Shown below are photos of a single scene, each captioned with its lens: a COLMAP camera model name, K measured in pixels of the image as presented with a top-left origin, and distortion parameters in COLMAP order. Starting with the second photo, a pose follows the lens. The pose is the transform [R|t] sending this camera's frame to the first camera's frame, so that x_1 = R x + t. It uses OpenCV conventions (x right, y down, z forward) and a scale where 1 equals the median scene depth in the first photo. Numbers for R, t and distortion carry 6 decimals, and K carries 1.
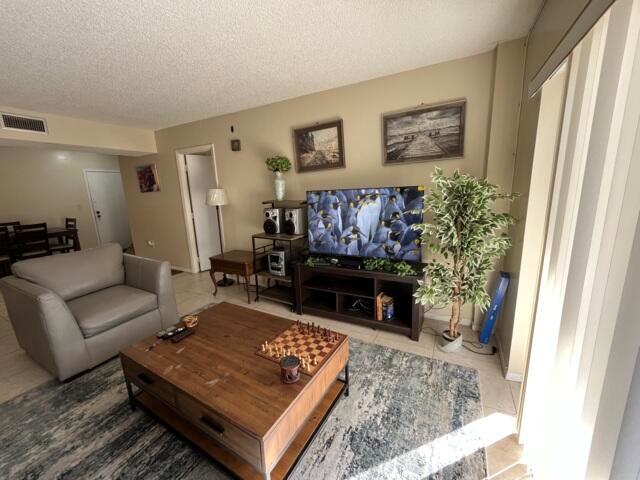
lens RADIAL K [[256.6, 0, 318.1], [0, 256.6, 242.4], [0, 0, 1]] dist [-0.000372, -0.000318]
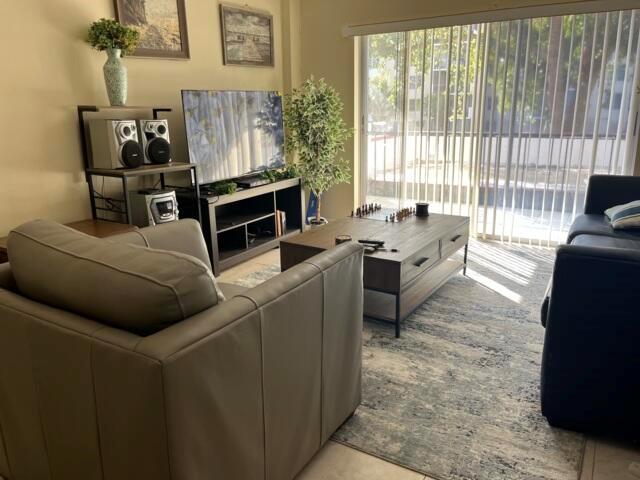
lens RADIAL K [[487.5, 0, 318.2], [0, 487.5, 238.3], [0, 0, 1]] dist [0.017292, 0.005336]
pose [[0.046731, -0.223865, 0.973499, -1.382836], [0.217408, 0.953481, 0.208826, -0.026023], [-0.974962, 0.201888, 0.093227, 0.652857]]
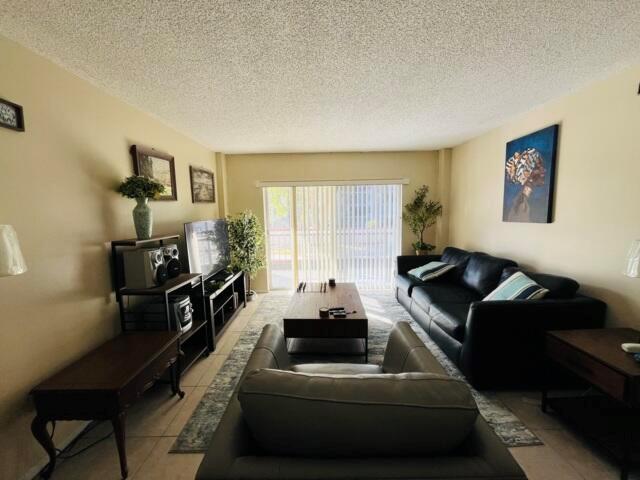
lens RADIAL K [[256.6, 0, 321.1], [0, 256.6, 237.8], [0, 0, 1]] dist [-0.000372, -0.000318]
pose [[-0.485156, -0.051567, 0.872906, -1.160686], [0.208802, 0.962550, 0.172914, -0.214642], [-0.849132, 0.266155, -0.456219, 1.065016]]
